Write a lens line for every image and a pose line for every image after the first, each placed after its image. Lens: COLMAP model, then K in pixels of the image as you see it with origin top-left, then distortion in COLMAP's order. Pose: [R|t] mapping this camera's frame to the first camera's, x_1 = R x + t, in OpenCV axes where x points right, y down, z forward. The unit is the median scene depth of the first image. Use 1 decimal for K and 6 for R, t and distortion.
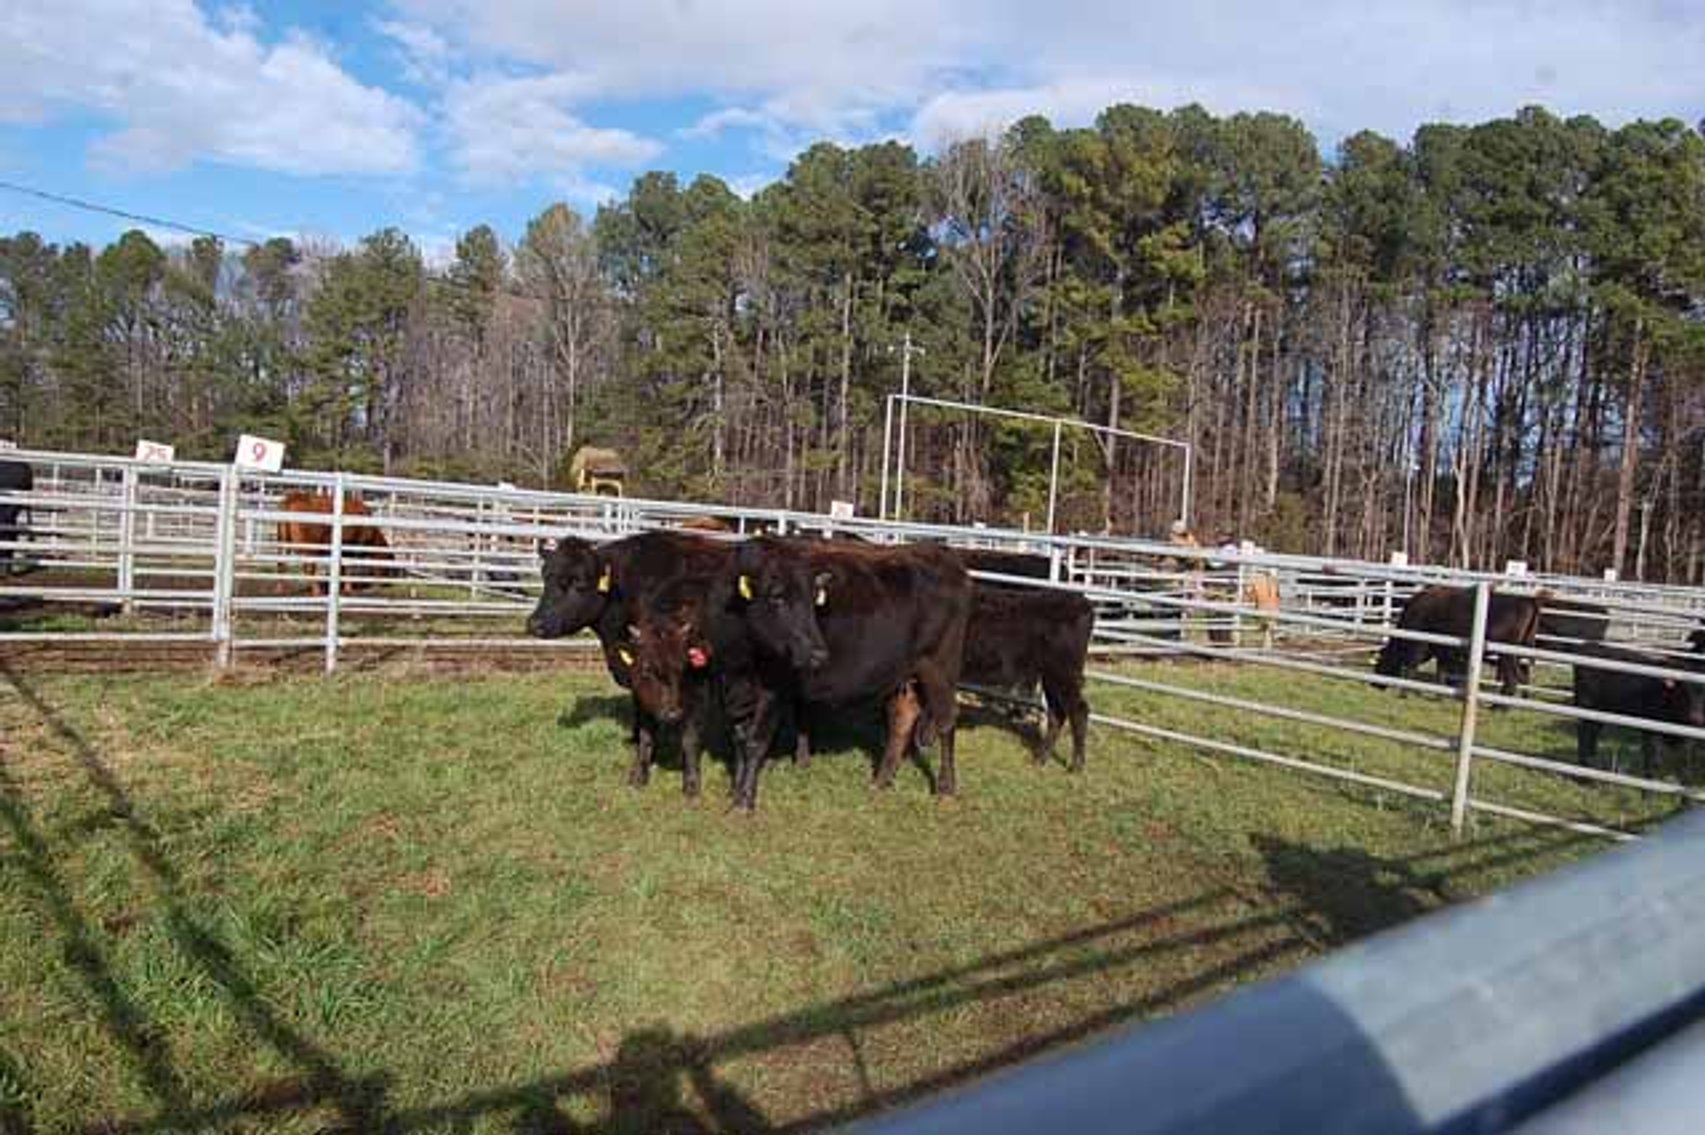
lens RADIAL K [[1357.1, 0, 854.9], [0, 1357.1, 584.0], [0, 0, 1]] dist [-0.090154, 0.047979]
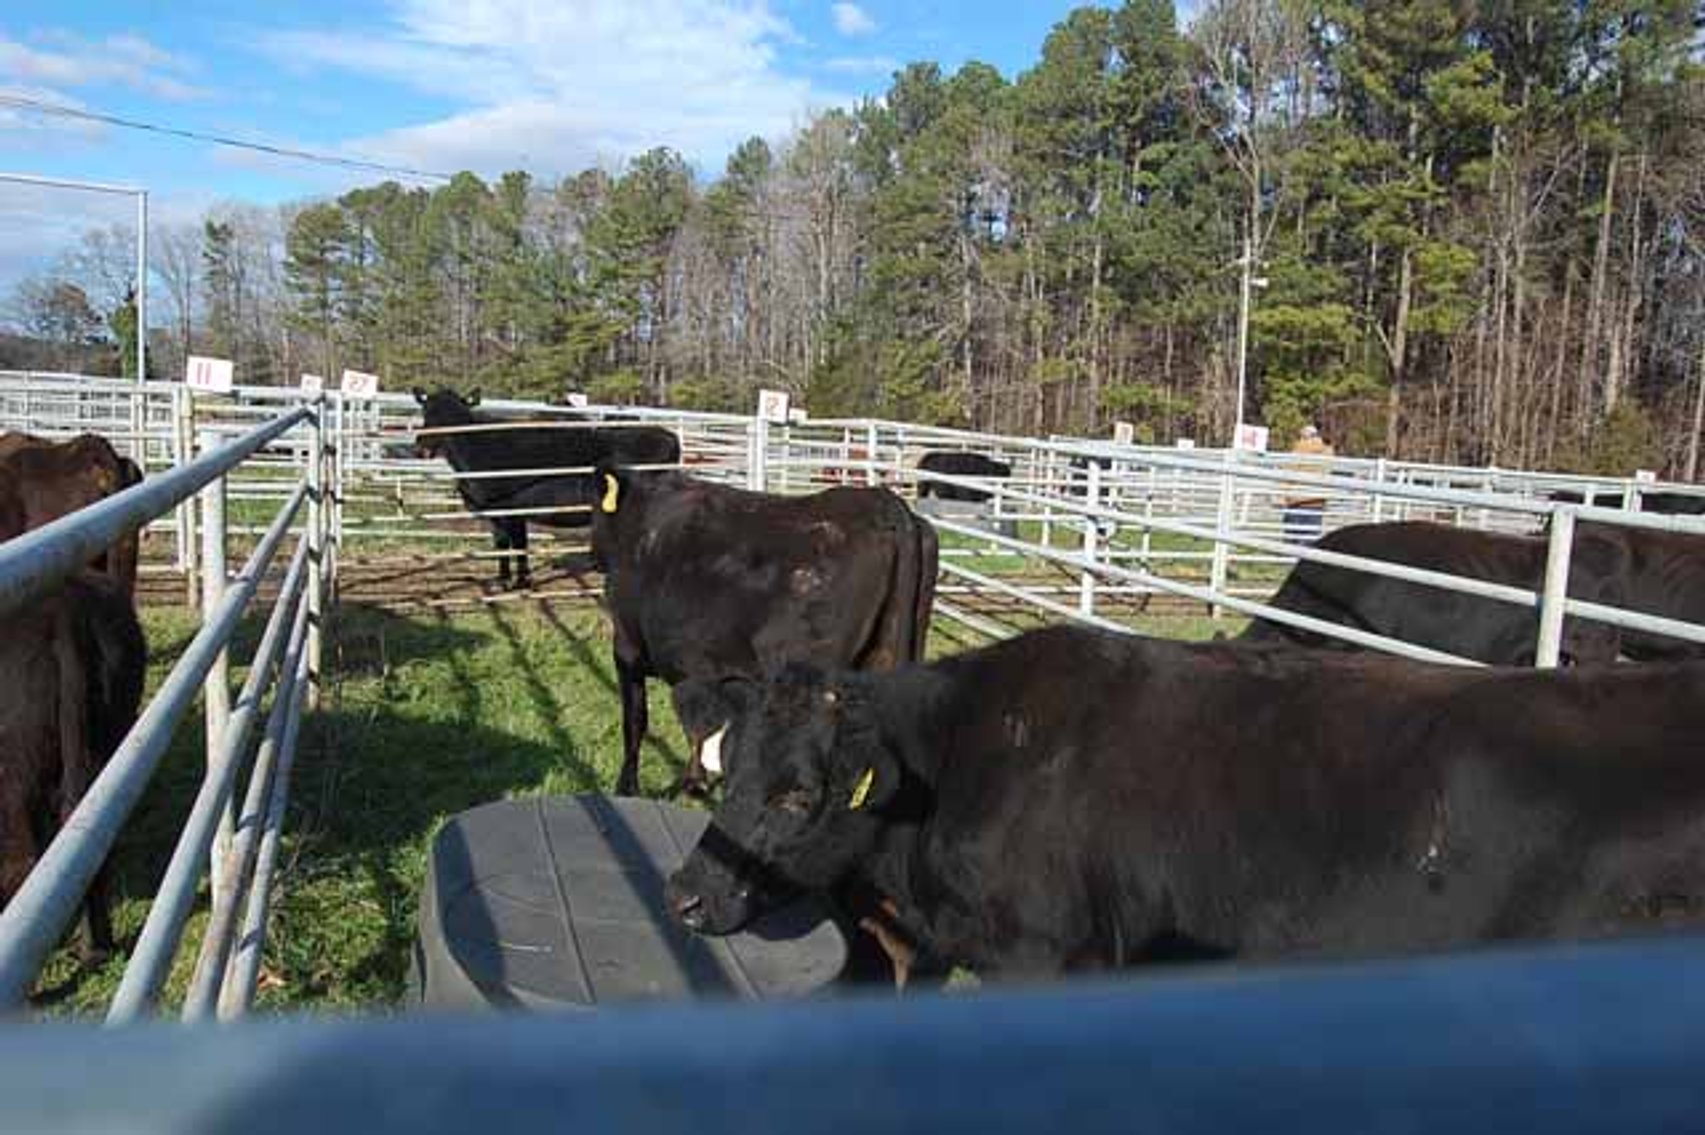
lens RADIAL K [[1362.4, 0, 852.5], [0, 1362.4, 567.5], [0, 0, 1]] dist [-0.093536, 0.055015]
pose [[0.942413, 0.022322, -0.333704, 0.157282], [-0.010462, 0.999250, 0.037293, 0.004296], [0.334286, -0.031655, 0.941940, 0.142696]]
